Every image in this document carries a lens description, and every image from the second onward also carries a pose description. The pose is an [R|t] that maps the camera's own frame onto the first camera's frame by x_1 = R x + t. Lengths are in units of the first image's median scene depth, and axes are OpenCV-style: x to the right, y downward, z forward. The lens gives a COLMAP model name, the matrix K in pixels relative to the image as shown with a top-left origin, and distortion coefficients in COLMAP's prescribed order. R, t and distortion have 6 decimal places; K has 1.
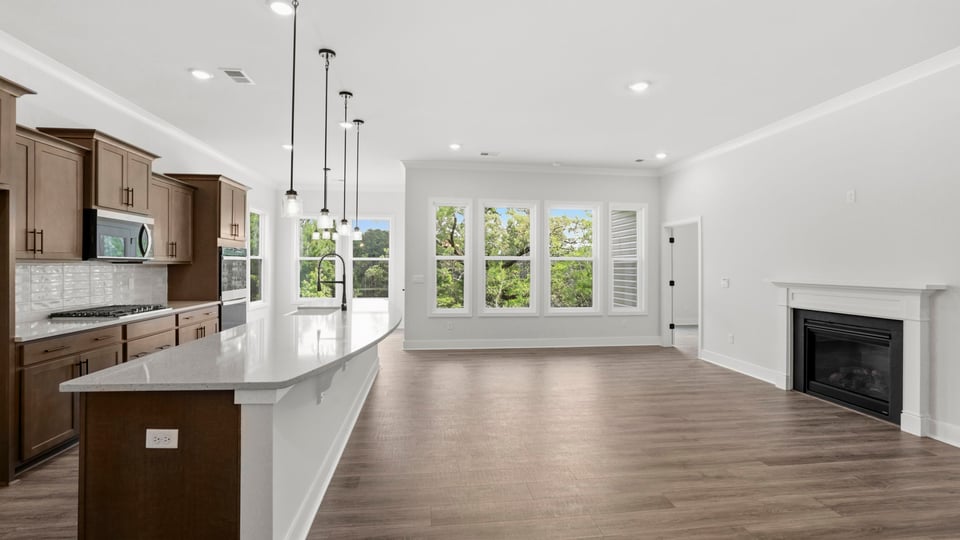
lens RADIAL K [[416.9, 0, 473.8], [0, 416.9, 262.9], [0, 0, 1]] dist [-0.031891, 0.000999]
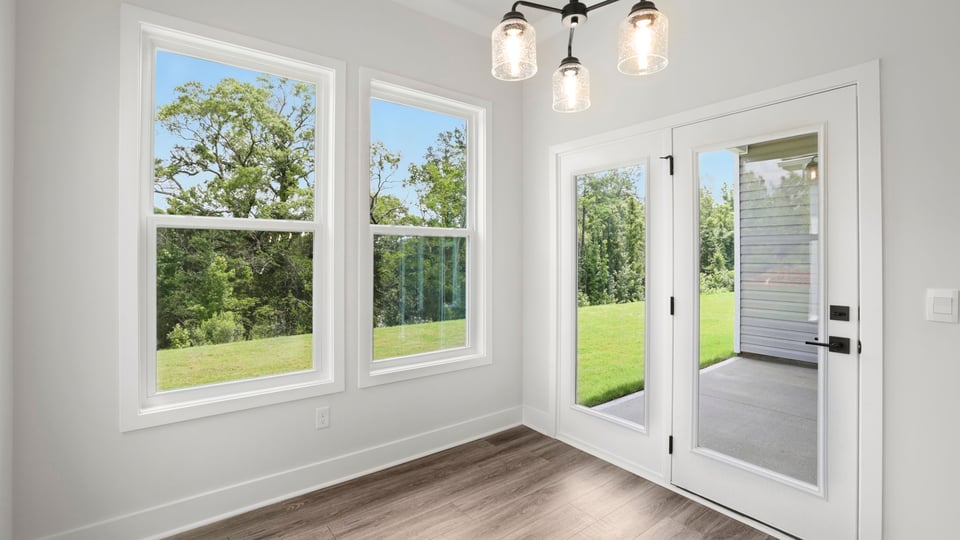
lens RADIAL K [[426.7, 0, 479.0], [0, 426.7, 254.2], [0, 0, 1]] dist [-0.034654, 0.000243]
pose [[0.863565, -0.002485, 0.504232, -0.780118], [-0.001025, 0.999977, 0.006684, 0.014348], [-0.504237, -0.006289, 0.863542, 1.468615]]
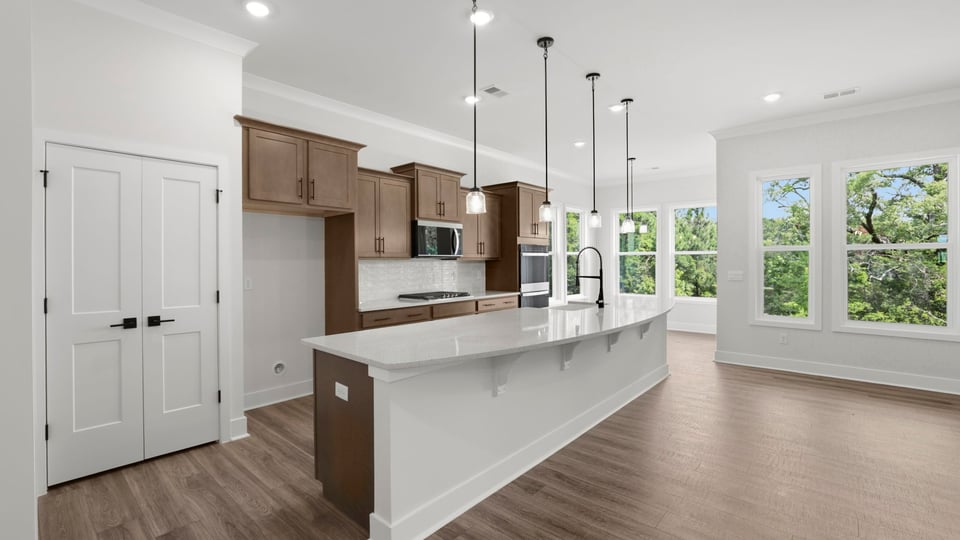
lens RADIAL K [[416.9, 0, 473.8], [0, 416.9, 262.9], [0, 0, 1]] dist [-0.031891, 0.000999]
pose [[0.664269, -0.005416, -0.747474, 0.194591], [0.013242, 0.999902, 0.004523, 0.005835], [0.747376, -0.012902, 0.664276, 0.163315]]
